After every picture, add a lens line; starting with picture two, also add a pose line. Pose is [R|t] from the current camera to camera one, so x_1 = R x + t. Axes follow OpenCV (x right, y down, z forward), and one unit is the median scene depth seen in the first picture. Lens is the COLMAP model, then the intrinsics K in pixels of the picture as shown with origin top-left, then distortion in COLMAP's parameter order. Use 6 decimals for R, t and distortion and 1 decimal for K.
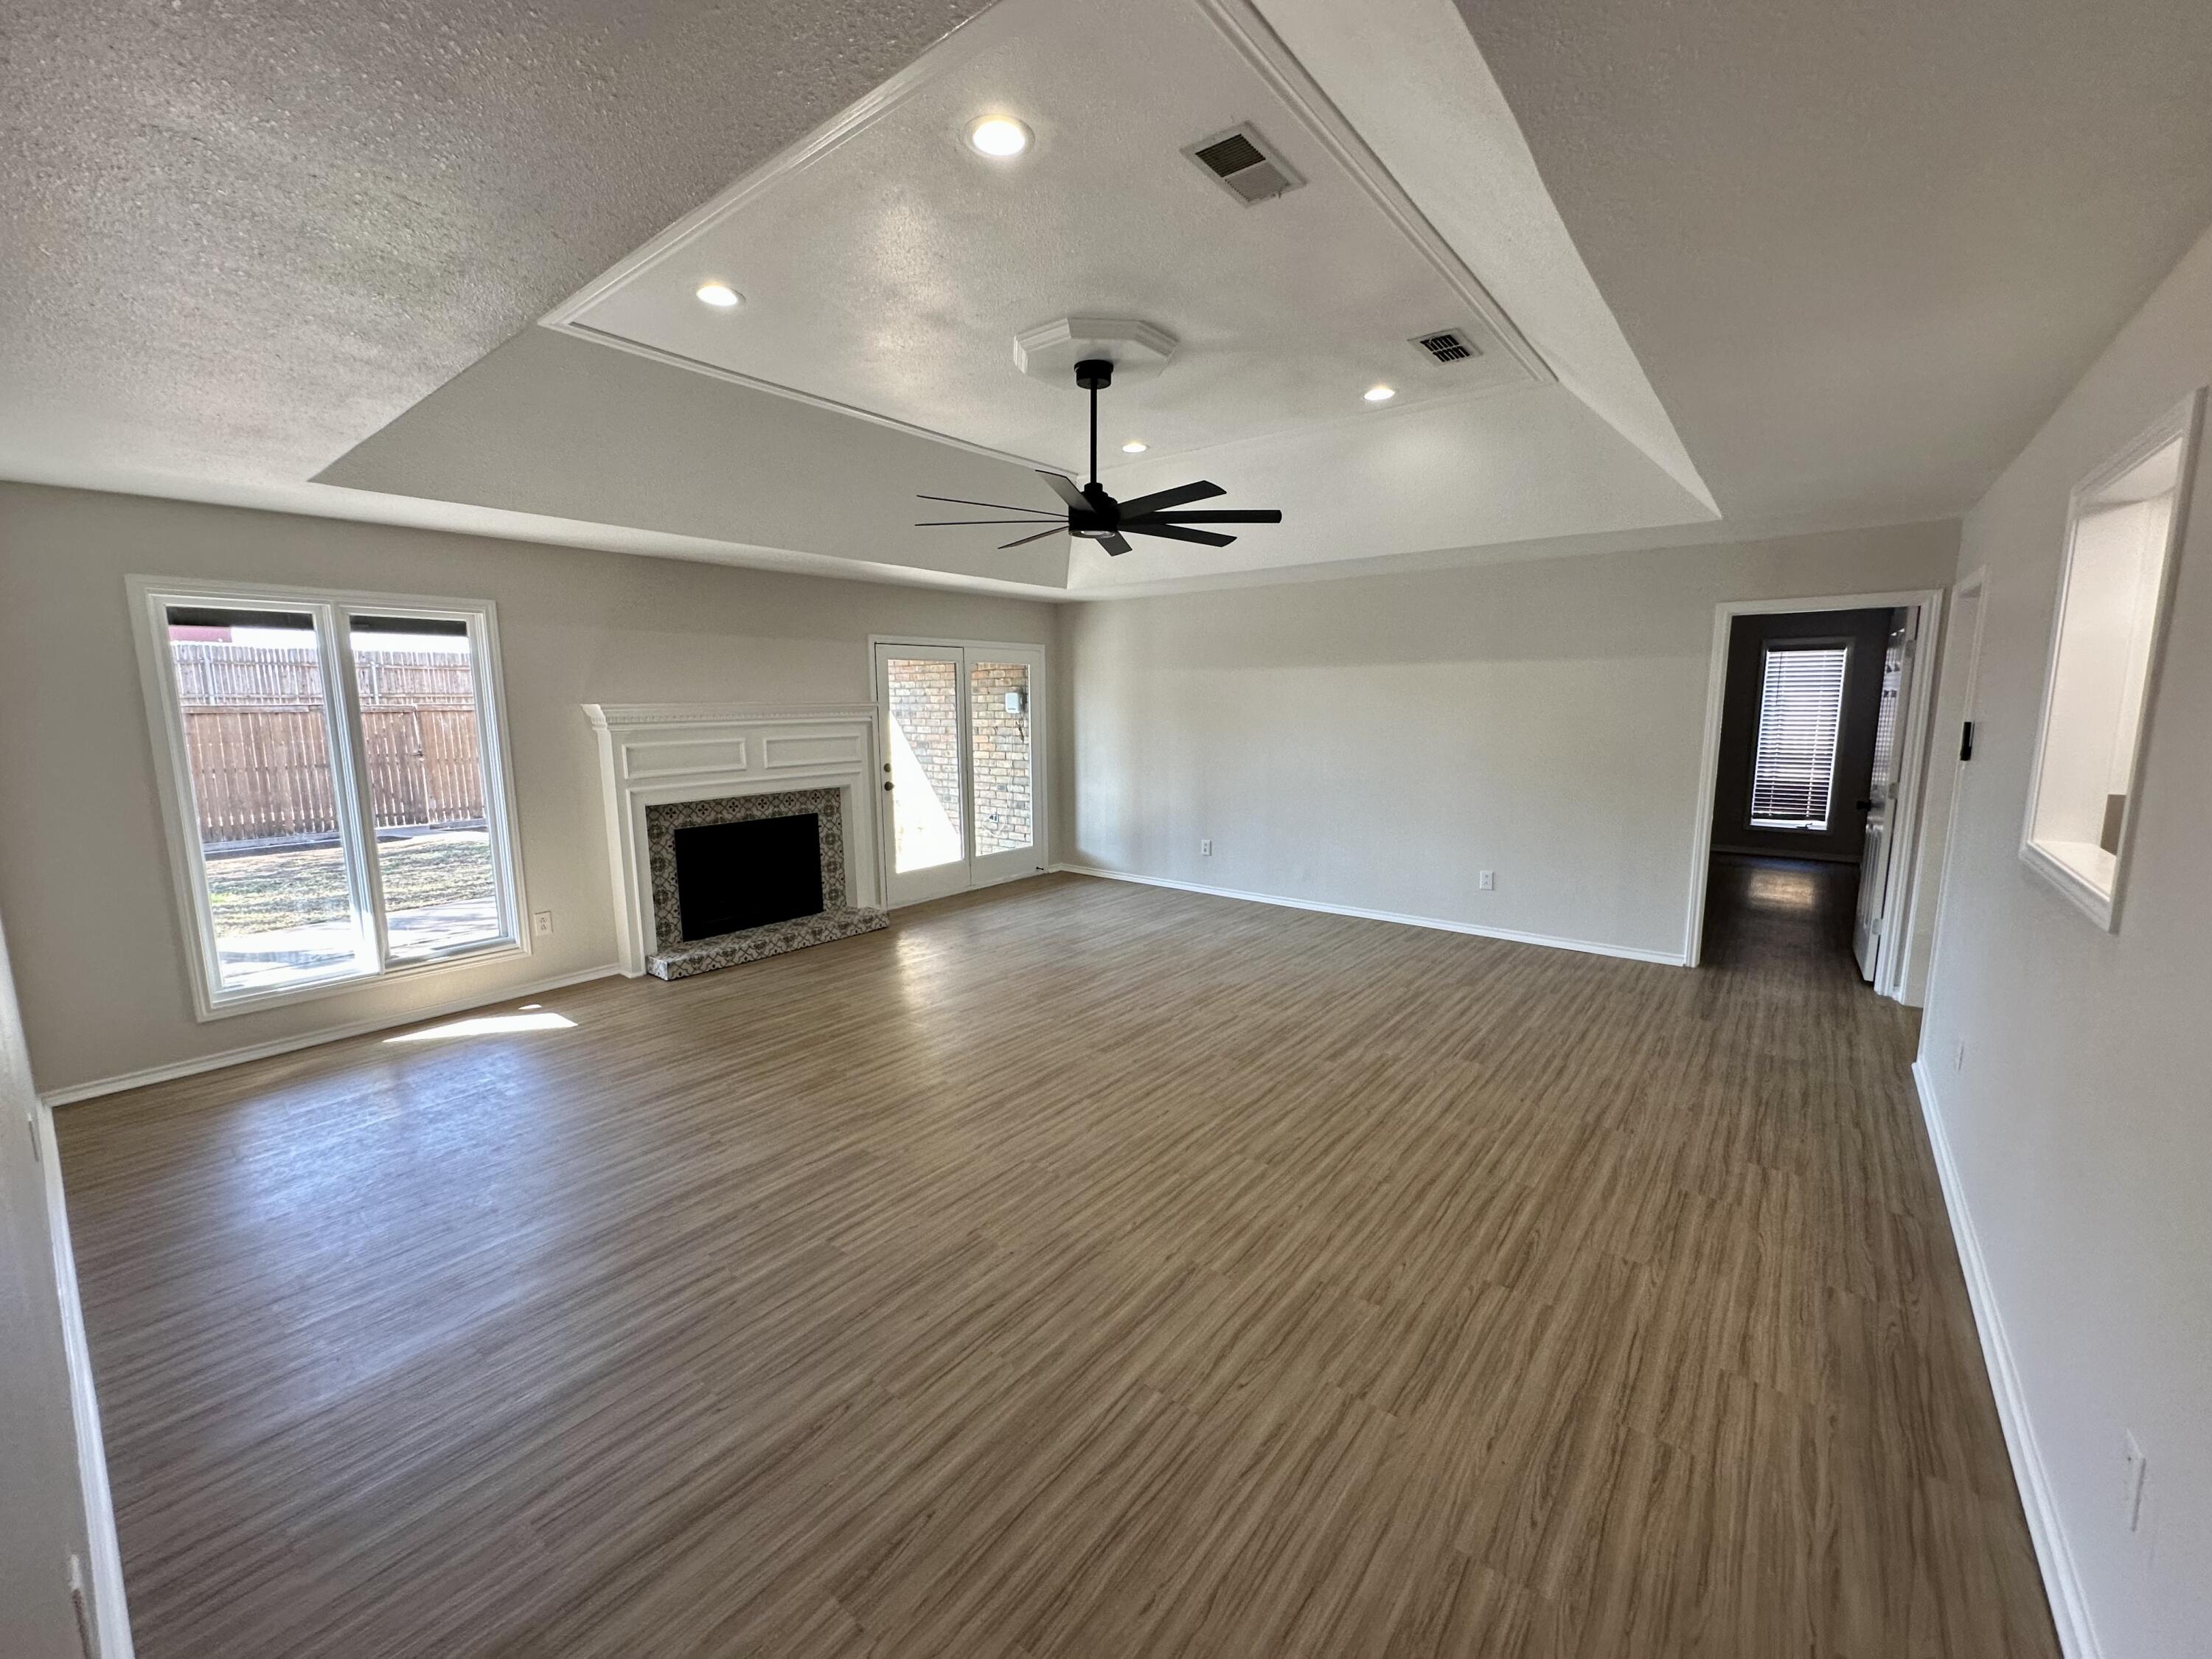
lens RADIAL K [[884.7, 0, 1099.6], [0, 884.7, 825.8], [0, 0, 1]] dist [0.003478, 0.000219]
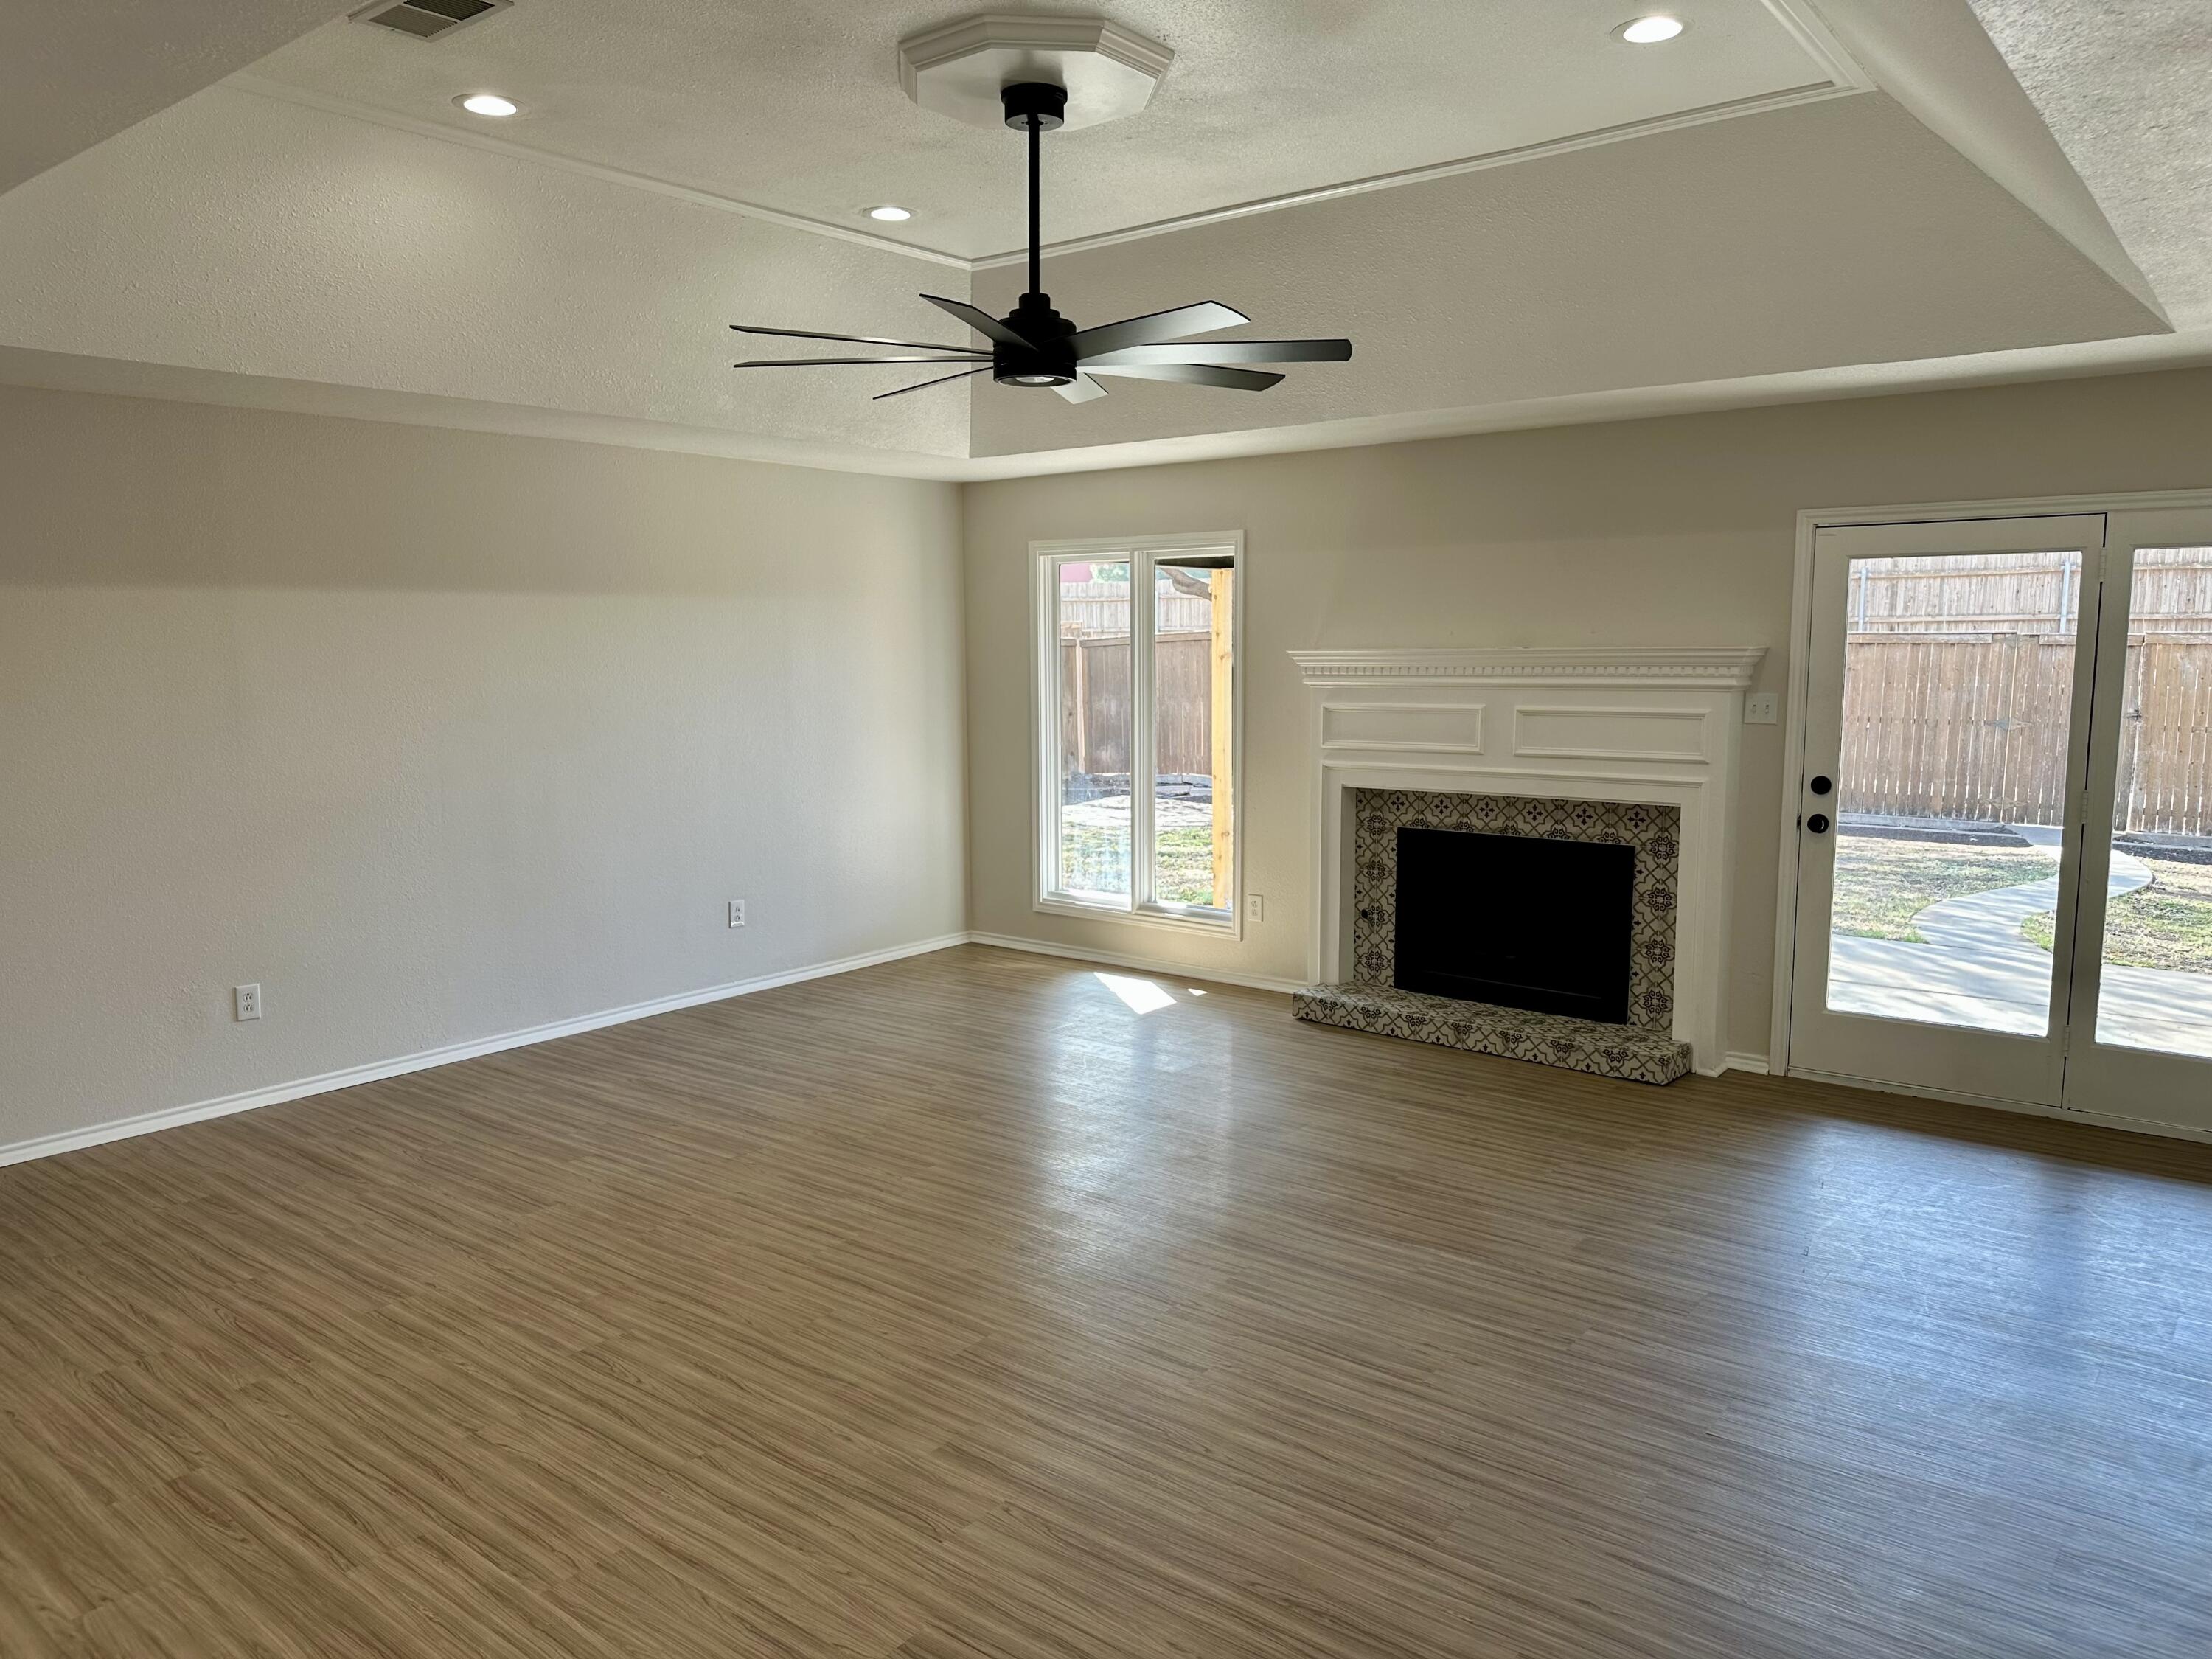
lens RADIAL K [[1538.2, 0, 1092.8], [0, 1538.2, 833.7], [0, 0, 1]] dist [0.079639, -0.092914]
pose [[-0.003130, 0.136036, -0.990699, 0.736524], [-0.135456, 0.981515, 0.135203, -0.123396], [0.990778, 0.134619, 0.015355, 0.735625]]
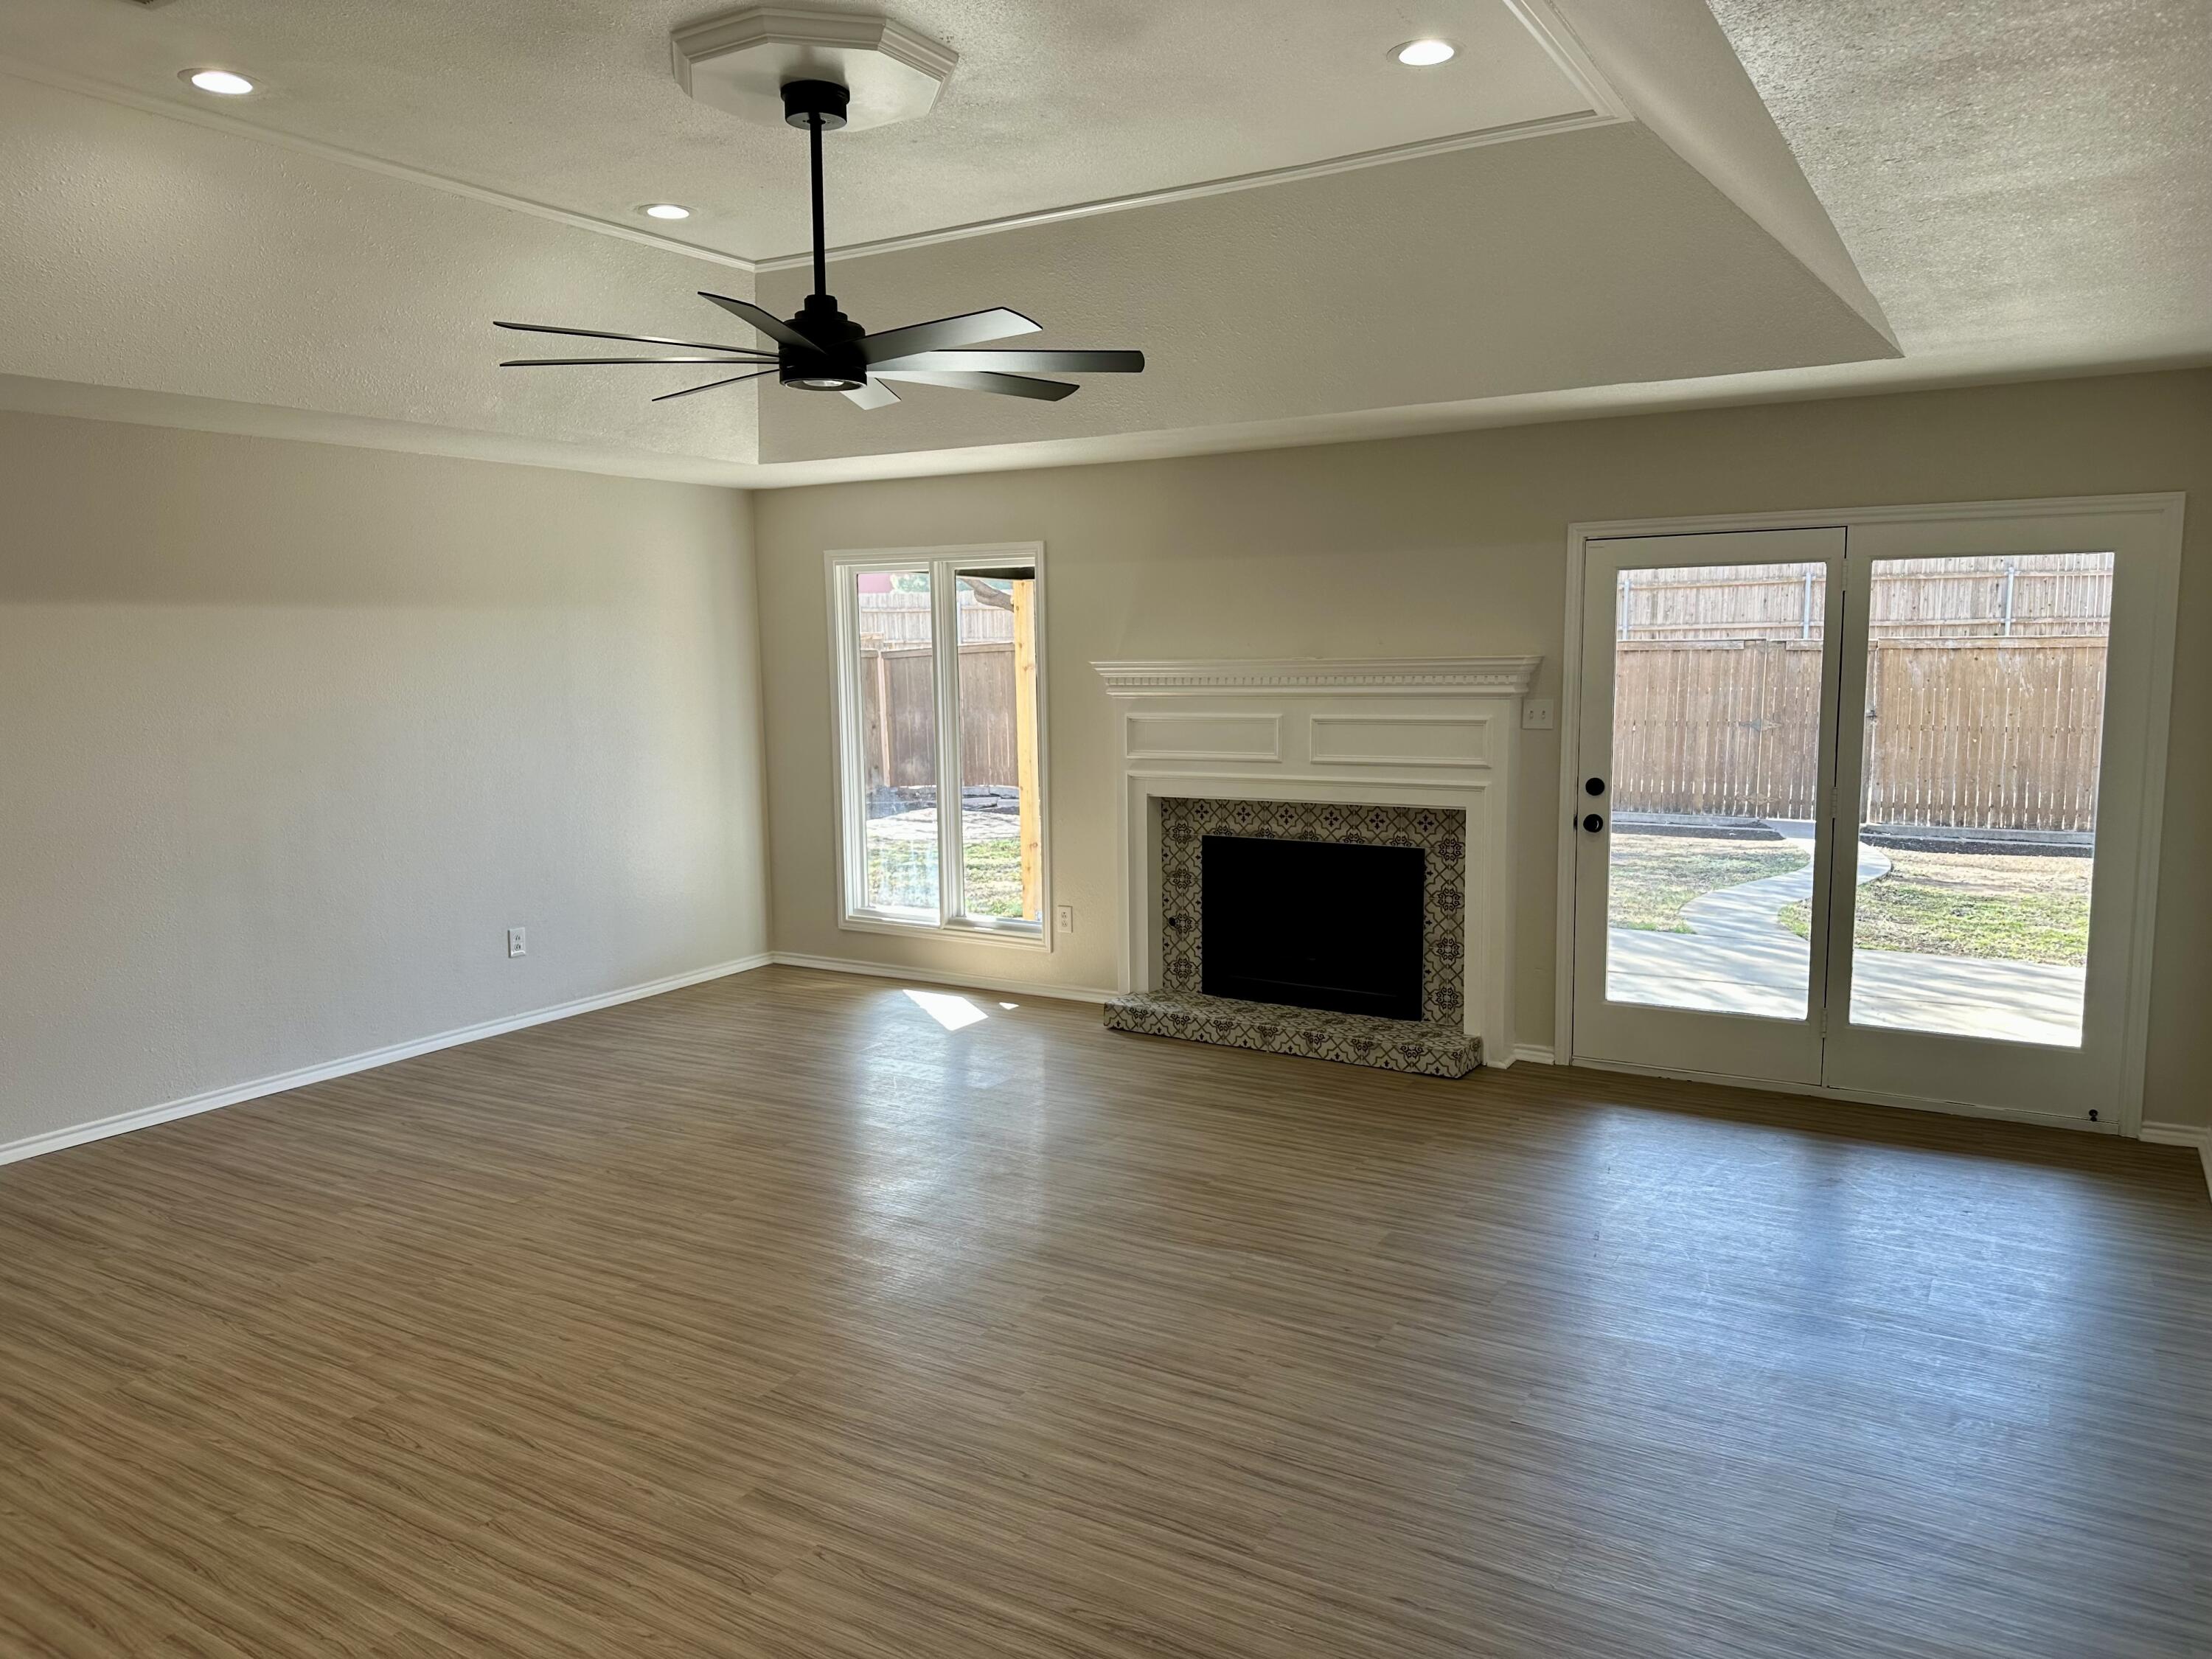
lens RADIAL K [[1541.1, 0, 1106.0], [0, 1541.1, 829.5], [0, 0, 1]] dist [0.122033, -0.199364]
pose [[0.131332, 0.124393, -0.983503, 0.730614], [-0.129028, 0.985802, 0.107454, -0.123392], [0.982906, 0.112788, 0.145518, 0.736614]]
